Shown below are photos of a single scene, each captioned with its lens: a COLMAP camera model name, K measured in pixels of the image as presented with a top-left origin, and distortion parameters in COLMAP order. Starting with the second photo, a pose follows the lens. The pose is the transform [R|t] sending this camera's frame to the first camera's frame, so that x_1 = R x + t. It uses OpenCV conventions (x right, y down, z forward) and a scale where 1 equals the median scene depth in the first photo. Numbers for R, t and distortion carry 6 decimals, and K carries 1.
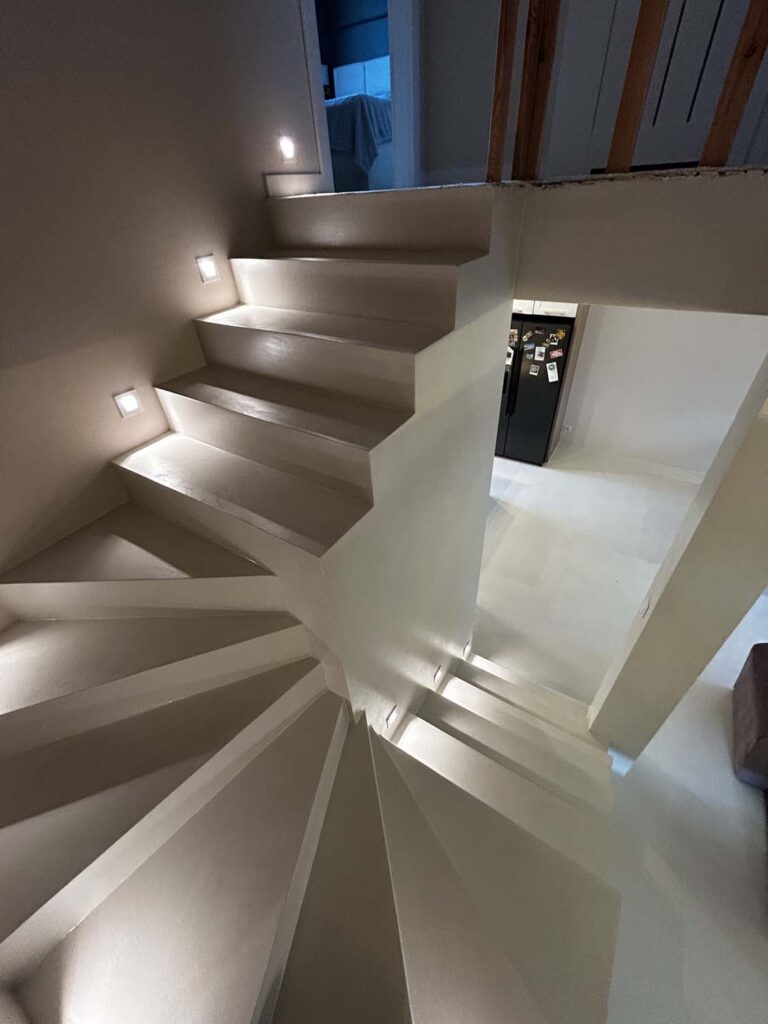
lens RADIAL K [[414.9, 0, 384.0], [0, 414.9, 512.0], [0, 0, 1]] dist [0.001901, 0.000529]
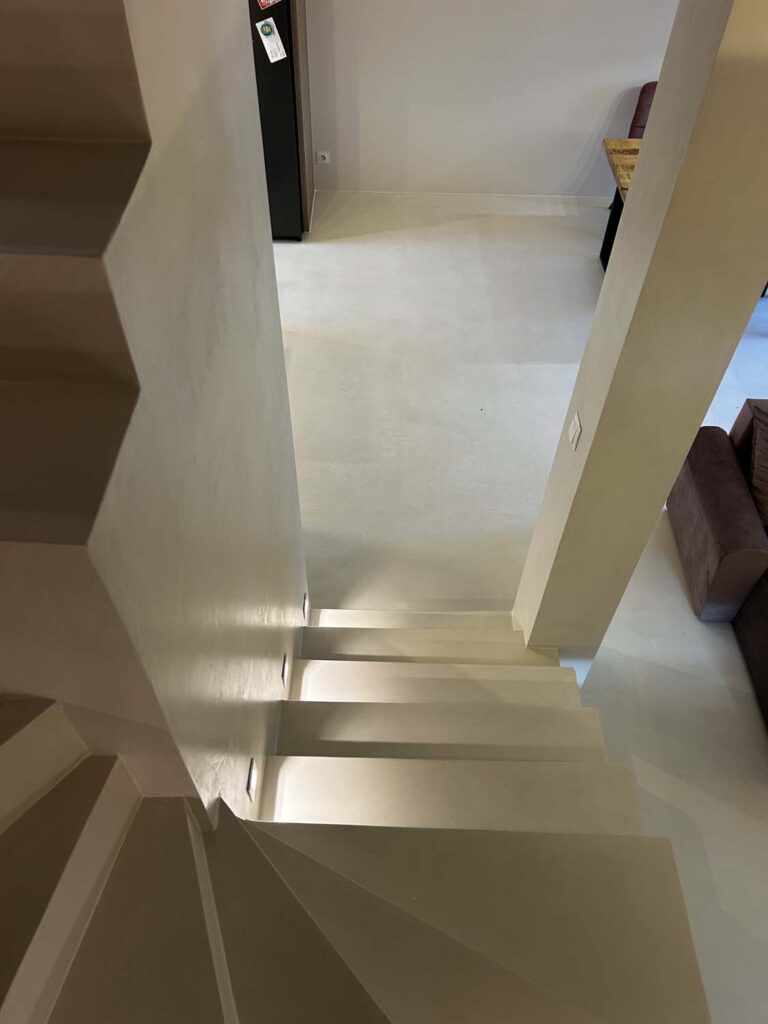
lens RADIAL K [[771.7, 0, 384.0], [0, 771.7, 512.0], [0, 0, 1]] dist [0.041666, 0.000496]
pose [[0.851723, -0.343346, 0.395830, -0.087485], [0.260025, 0.932785, 0.249599, -0.015256], [-0.454923, -0.109663, 0.883753, 0.080926]]
